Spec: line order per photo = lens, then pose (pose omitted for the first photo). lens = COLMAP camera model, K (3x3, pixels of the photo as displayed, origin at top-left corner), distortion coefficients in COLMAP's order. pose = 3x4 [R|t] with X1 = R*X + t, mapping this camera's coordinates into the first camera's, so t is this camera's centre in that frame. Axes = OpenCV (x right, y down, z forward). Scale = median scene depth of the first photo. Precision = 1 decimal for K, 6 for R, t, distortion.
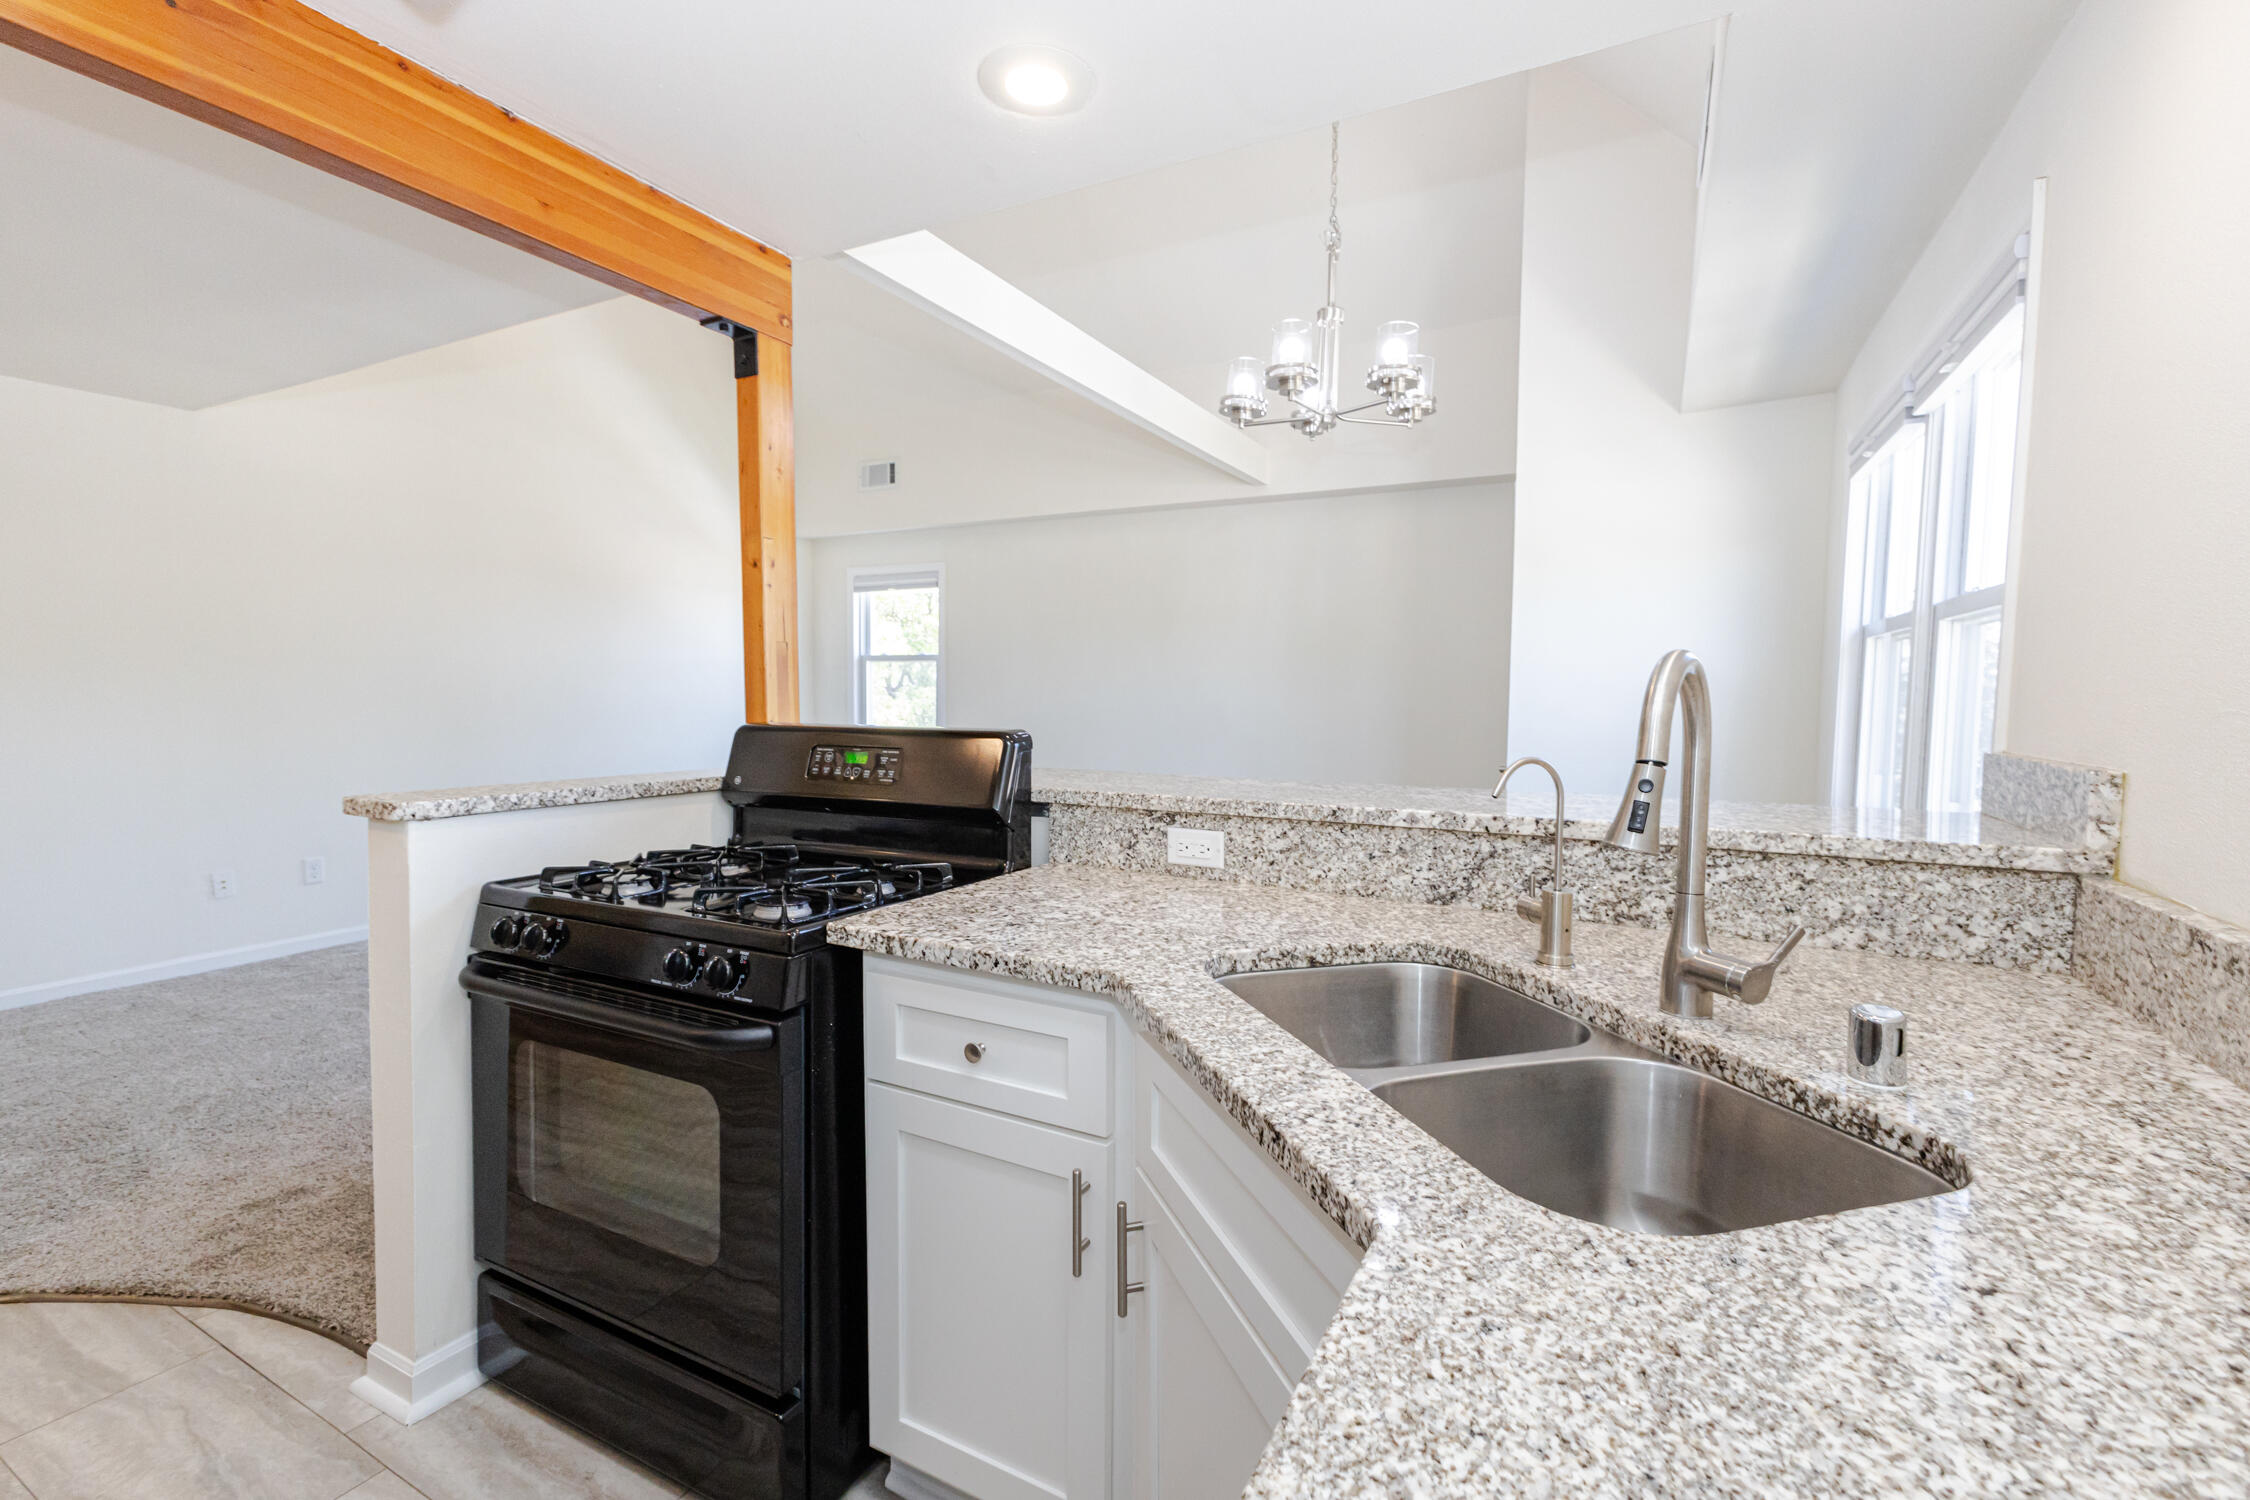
lens RADIAL K [[988.3, 0, 1116.3], [0, 988.3, 744.2], [0, 0, 1]] dist [0.013039, -0.003576]
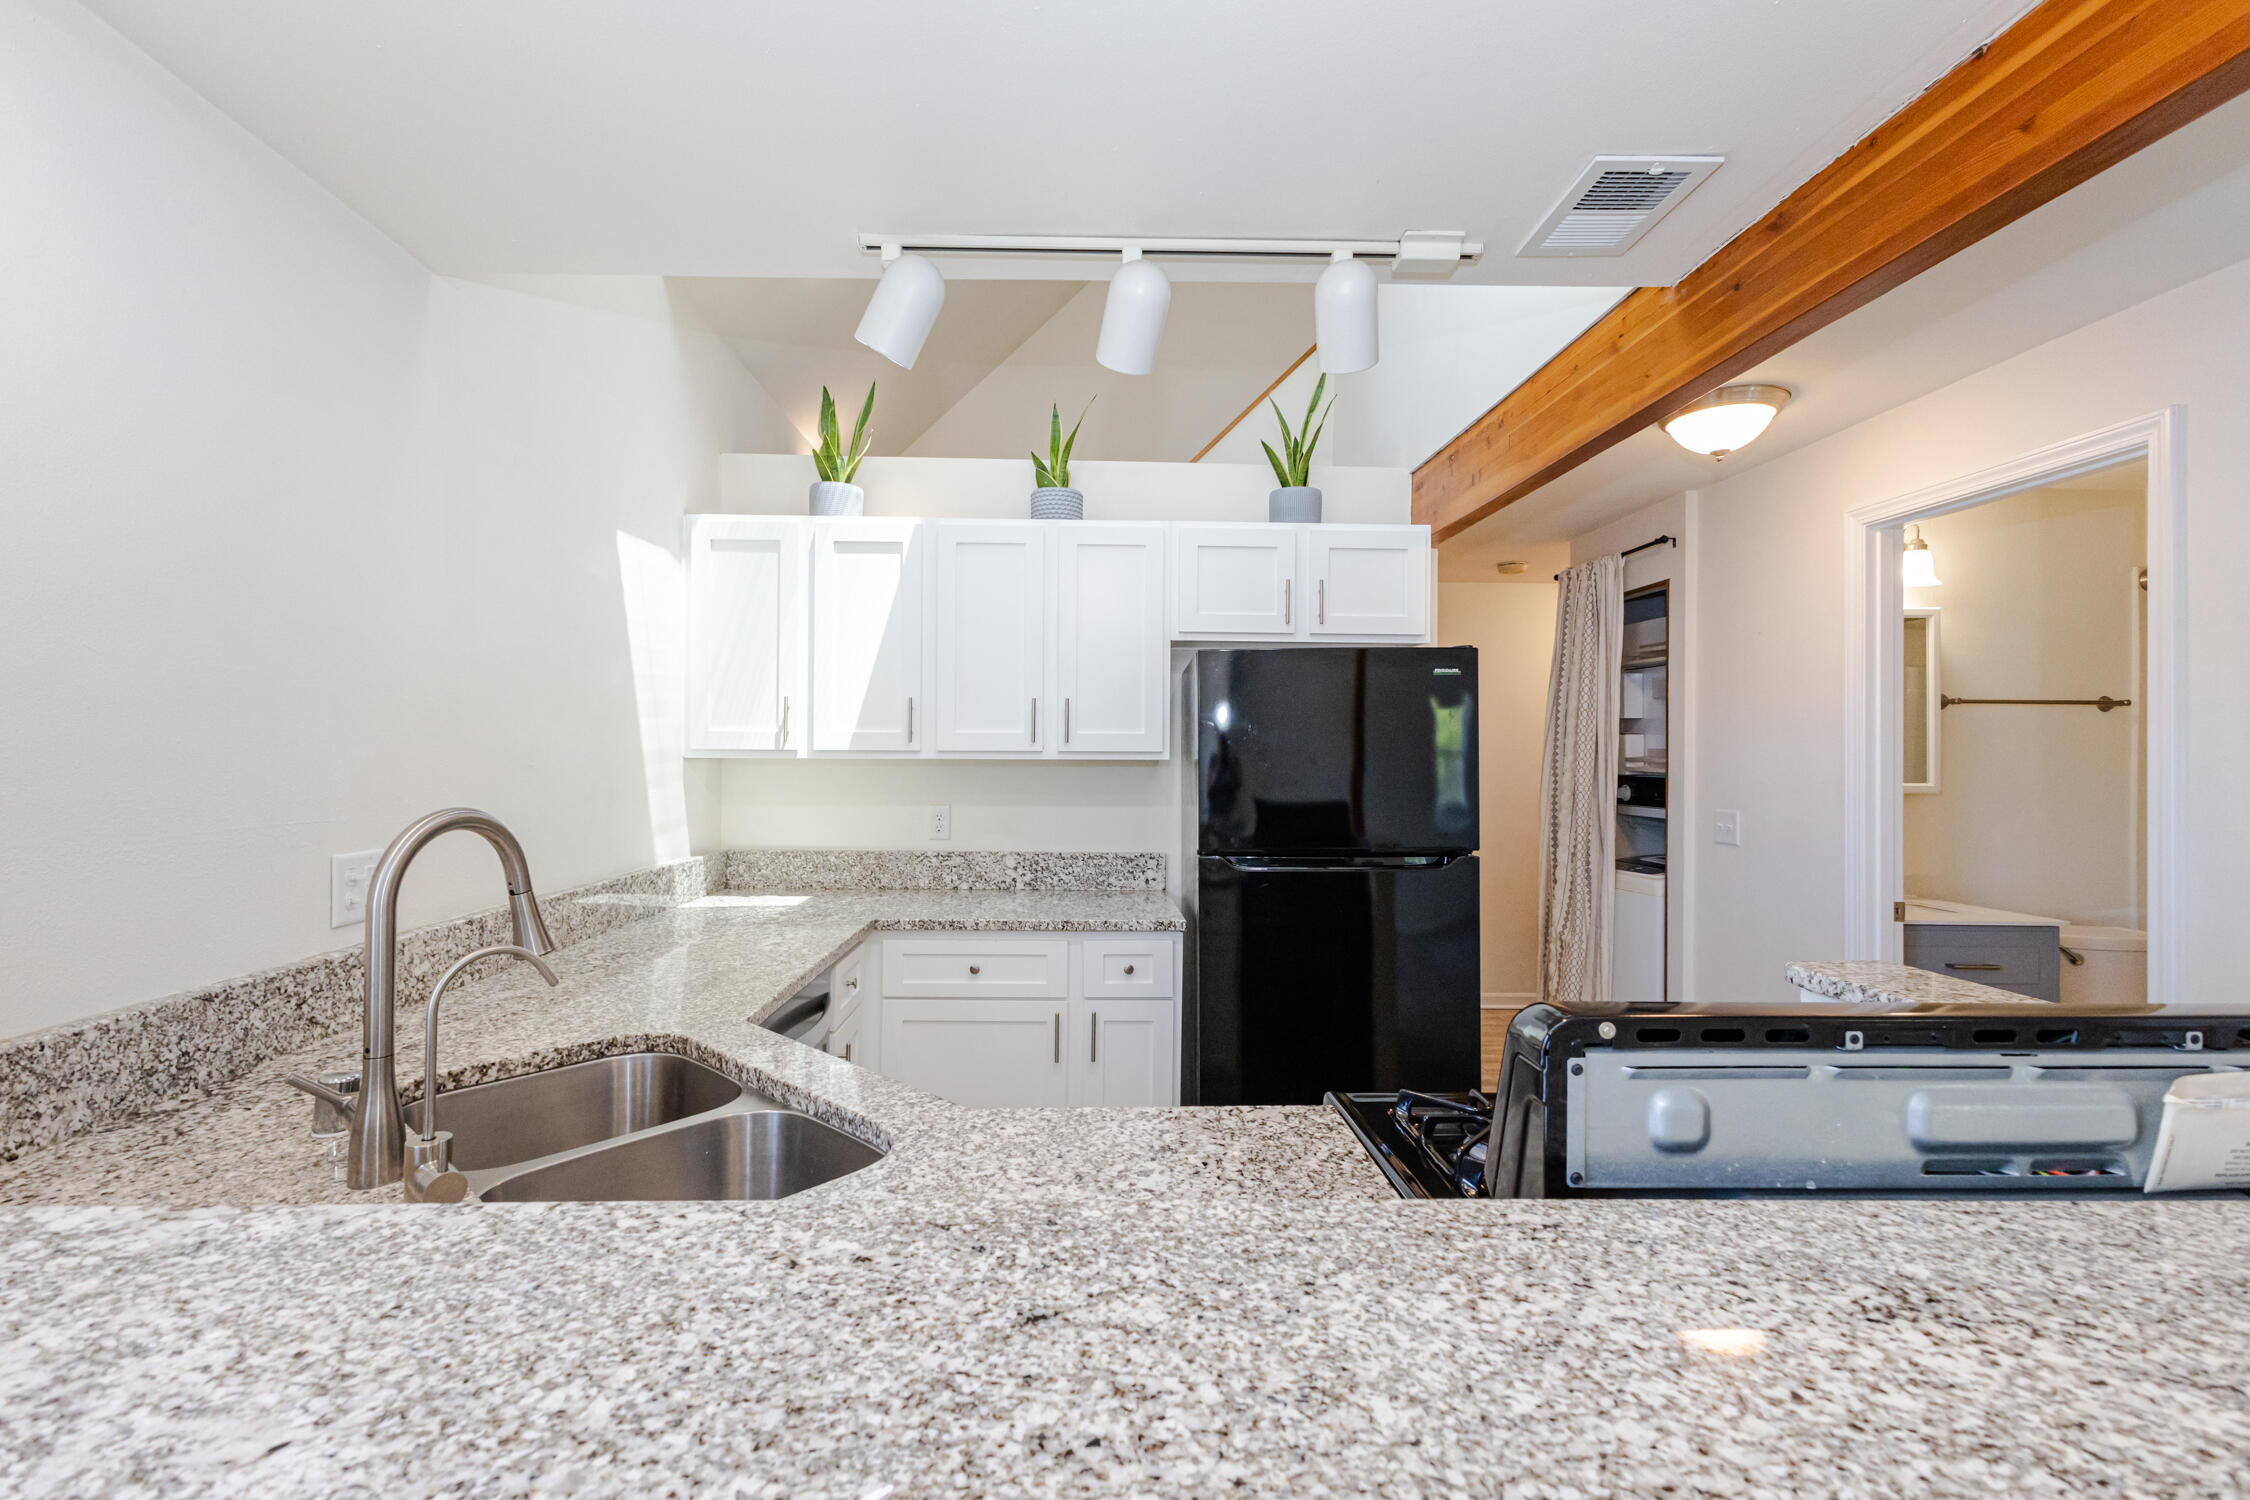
lens RADIAL K [[988.3, 0, 1110.9], [0, 988.3, 747.0], [0, 0, 1]] dist [0.013039, -0.003576]
pose [[-0.860844, -0.020222, -0.508467, 0.293135], [-0.044185, 0.998407, 0.035100, -0.141488], [0.506947, 0.052682, -0.860366, 1.396344]]
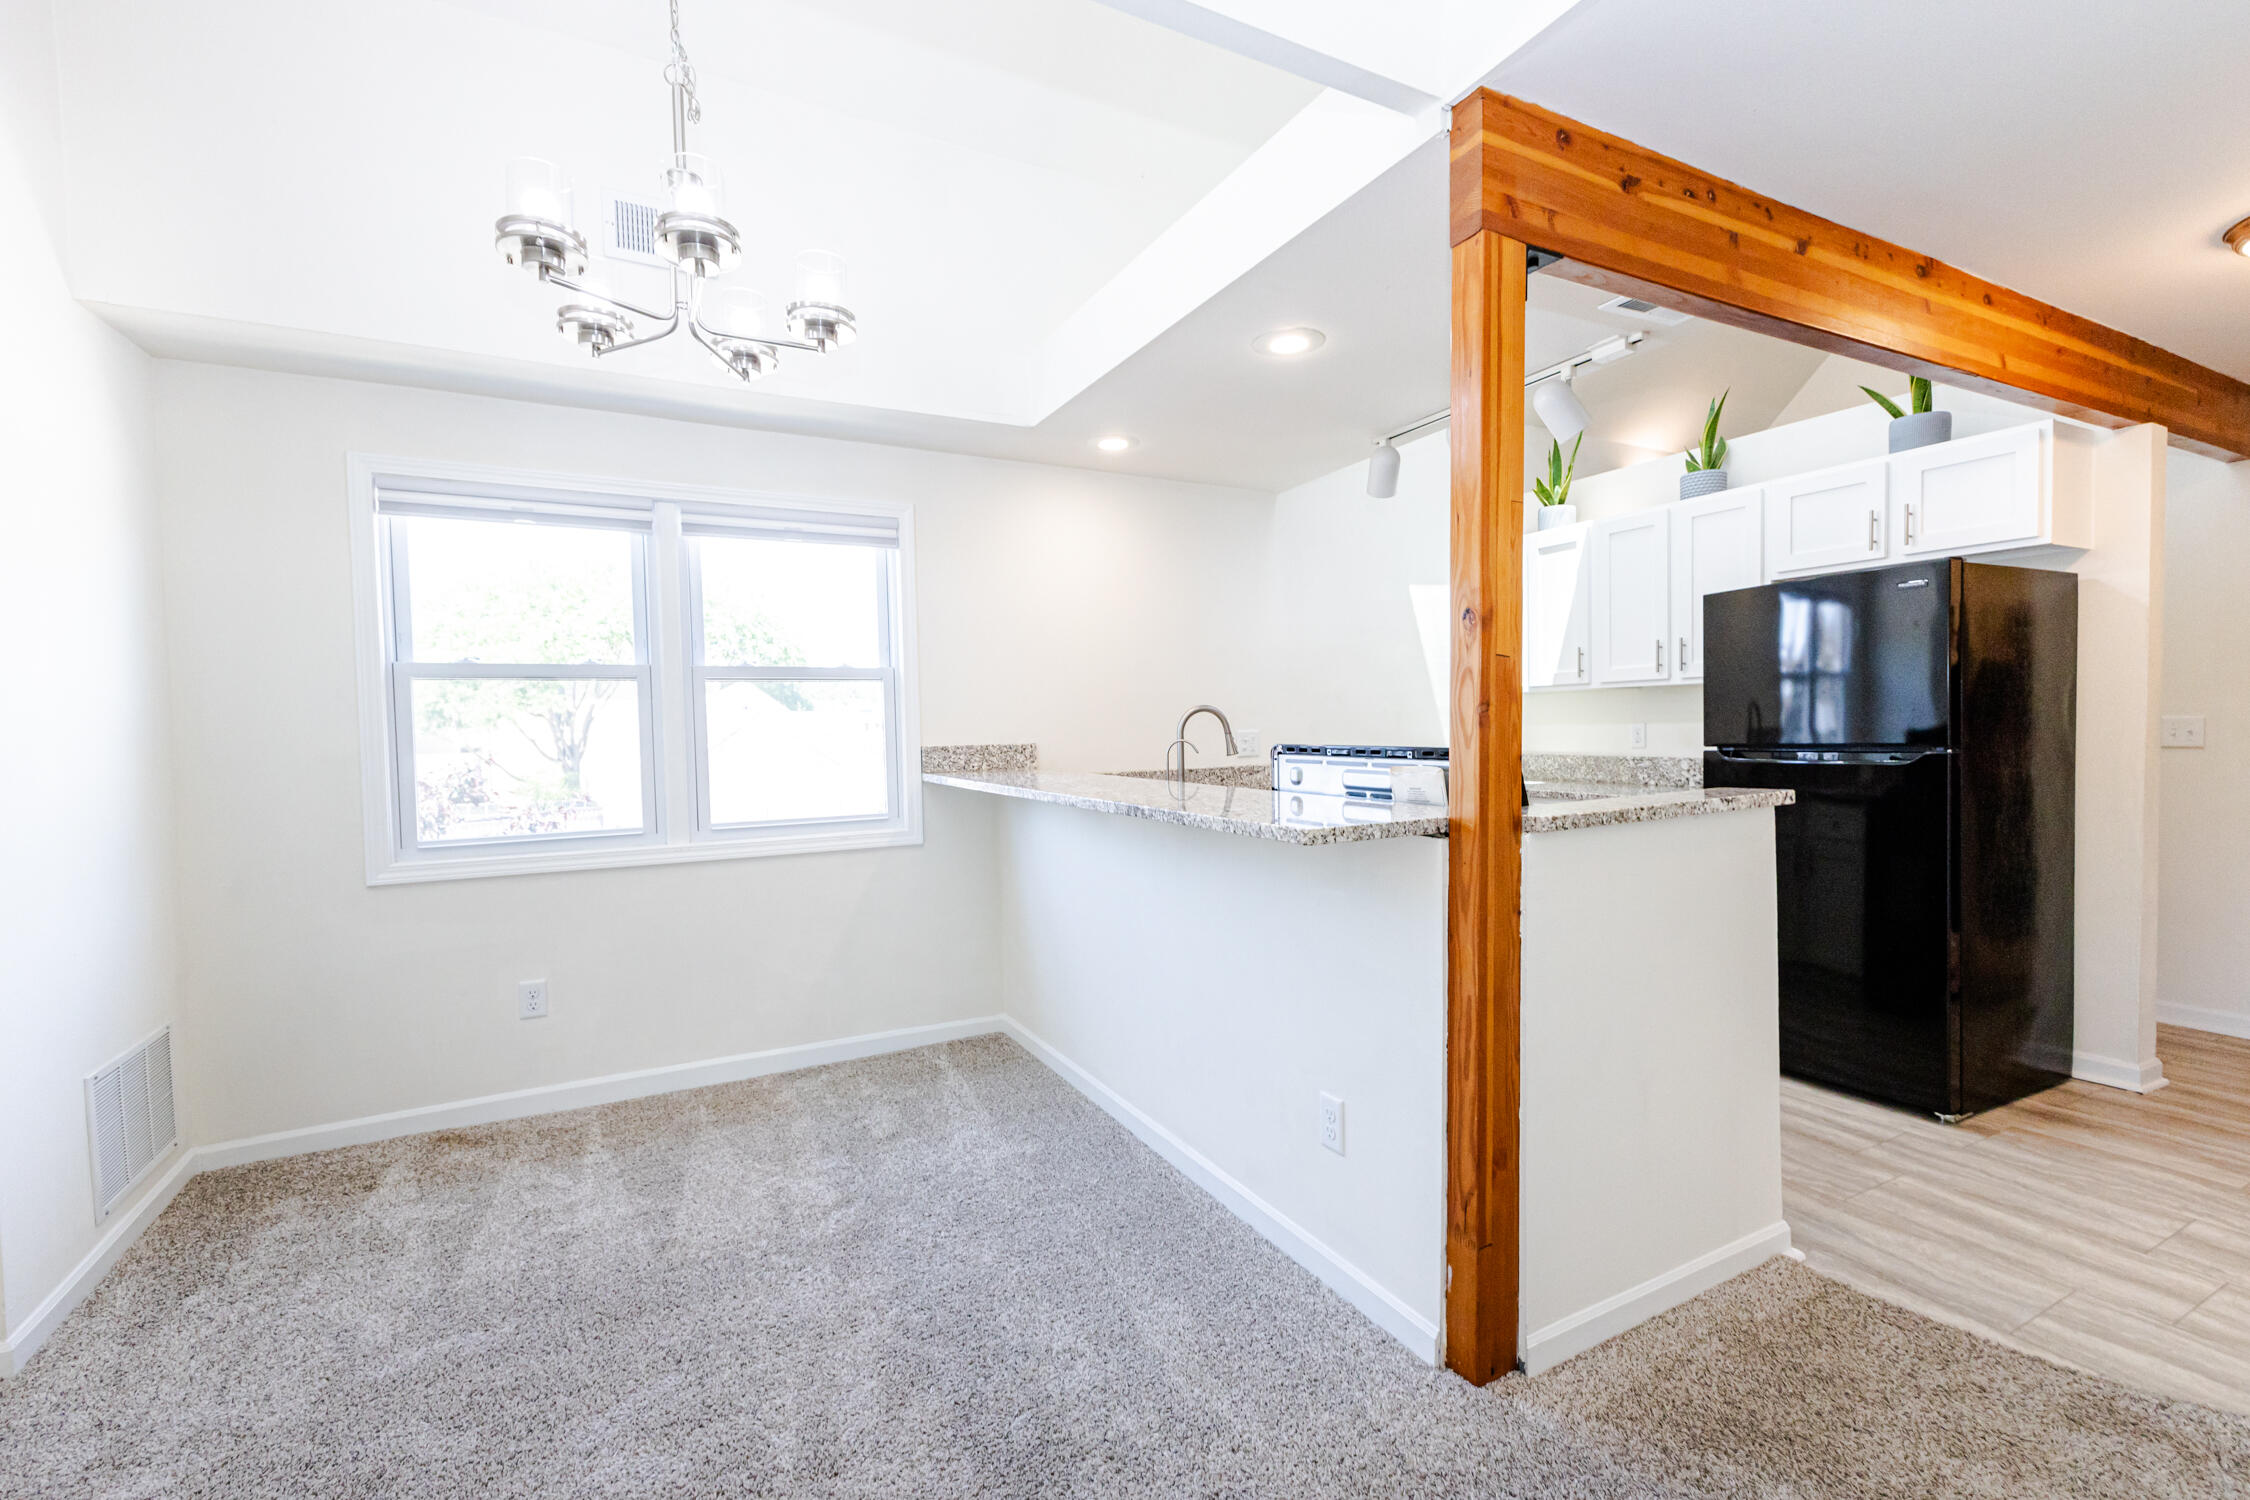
lens RADIAL K [[988.3, 0, 1154.6], [0, 988.3, 759.8], [0, 0, 1]] dist [0.013039, -0.003576]
pose [[-0.844907, -0.013778, 0.534735, -0.754839], [0.041090, 0.995043, 0.090563, -0.138795], [-0.533332, 0.098489, -0.840153, 2.504150]]
